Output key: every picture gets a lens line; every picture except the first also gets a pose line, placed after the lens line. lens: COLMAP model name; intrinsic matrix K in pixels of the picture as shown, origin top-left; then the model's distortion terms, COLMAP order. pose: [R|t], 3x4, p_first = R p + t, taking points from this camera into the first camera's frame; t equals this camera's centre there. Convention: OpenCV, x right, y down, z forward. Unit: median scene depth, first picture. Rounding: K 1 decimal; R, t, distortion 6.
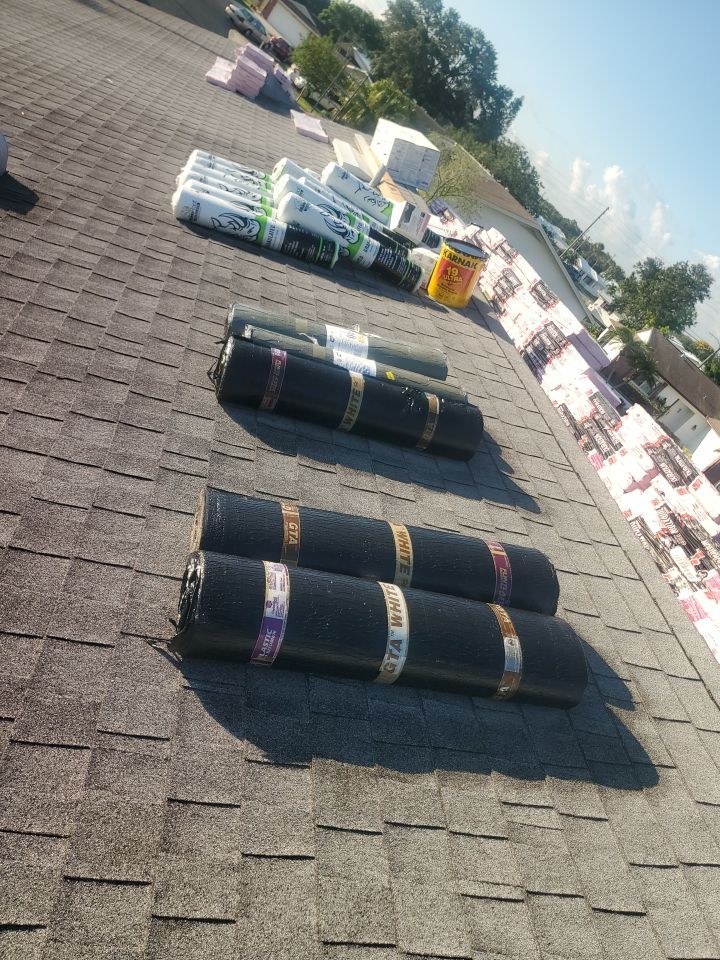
lens RADIAL K [[766.2, 0, 360.0], [0, 766.2, 480.0], [0, 0, 1]] dist [0.006839, 0.006993]
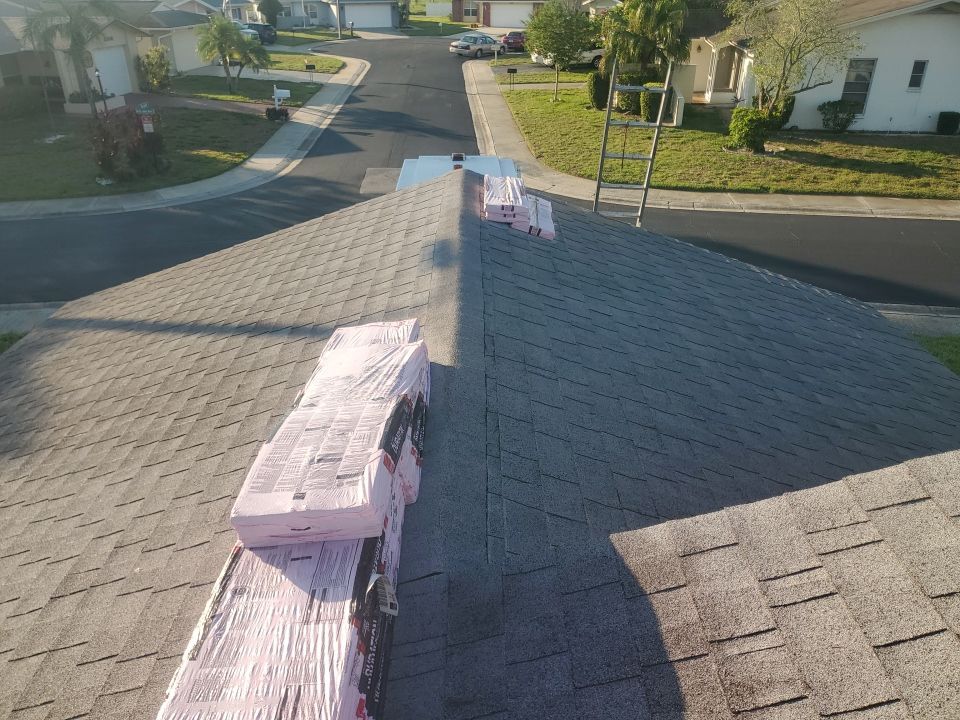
lens RADIAL K [[741.8, 0, 447.4], [0, 741.8, 362.0], [0, 0, 1]] dist [-0.040078, 0.077434]
pose [[0.763667, -0.504351, -0.403041, -0.006195], [0.467994, 0.862498, -0.192561, -0.617062], [0.444740, -0.041568, 0.894694, 0.972041]]
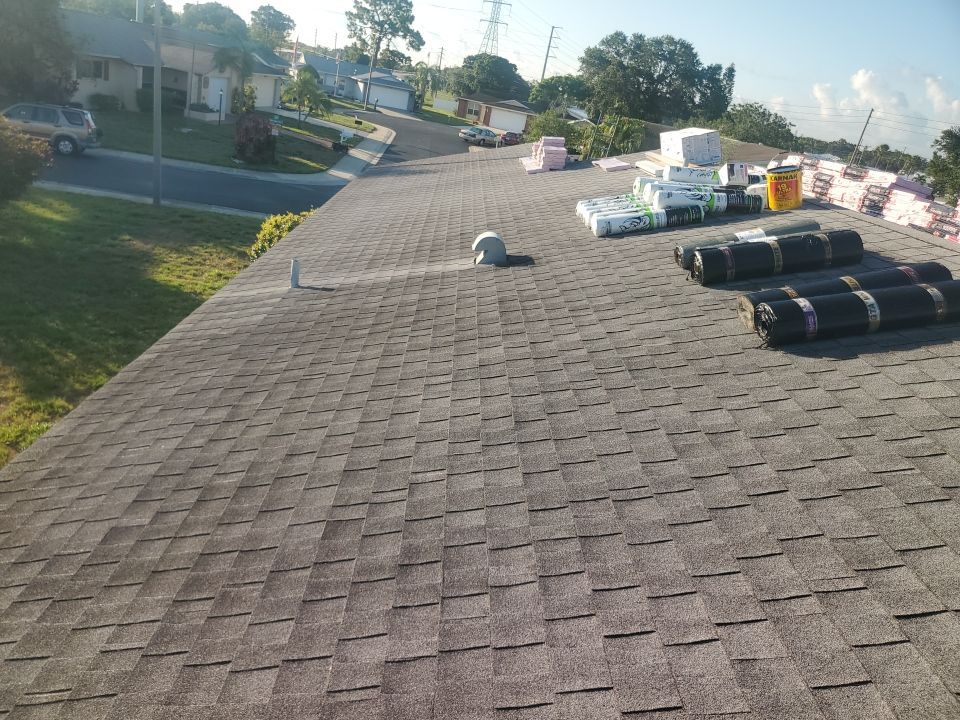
lens RADIAL K [[768.1, 0, 443.6], [0, 768.1, 362.4], [0, 0, 1]] dist [0.003057, 0.008279]
pose [[0.870421, -0.410742, -0.271401, -0.107840], [0.339025, 0.899834, -0.274520, 0.124914], [0.356972, 0.146936, 0.922486, -0.308416]]
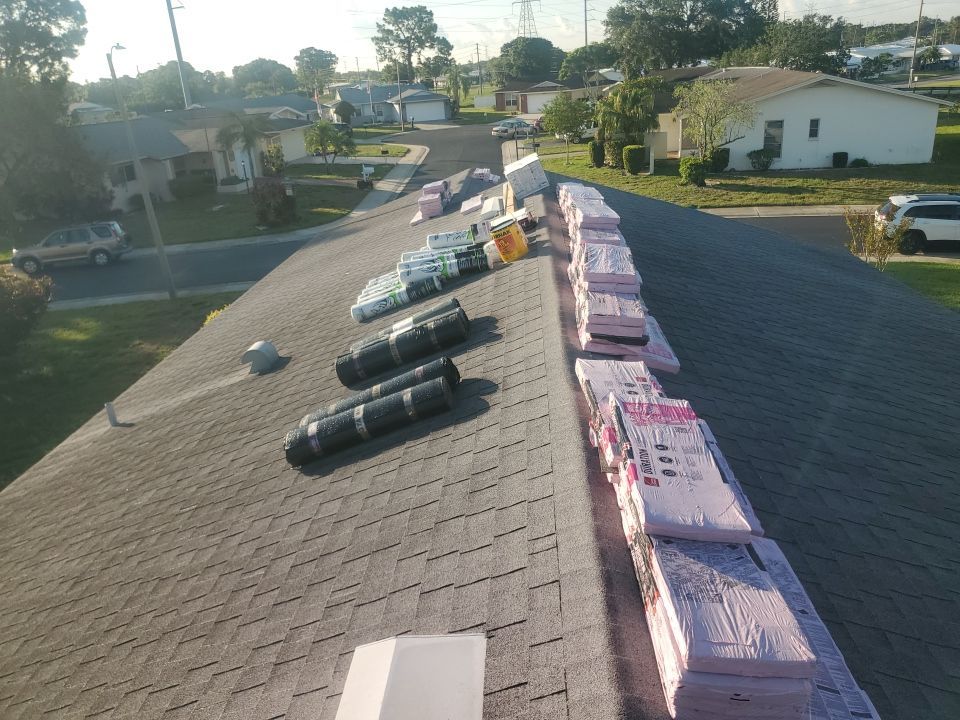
lens RADIAL K [[766.2, 0, 480.0], [0, 766.2, 360.0], [0, 0, 1]] dist [0.006839, 0.006993]
pose [[0.719051, -0.585596, -0.374223, 0.336268], [0.496170, 0.809626, -0.313563, 0.250963], [0.486602, 0.039790, 0.872717, -0.253596]]
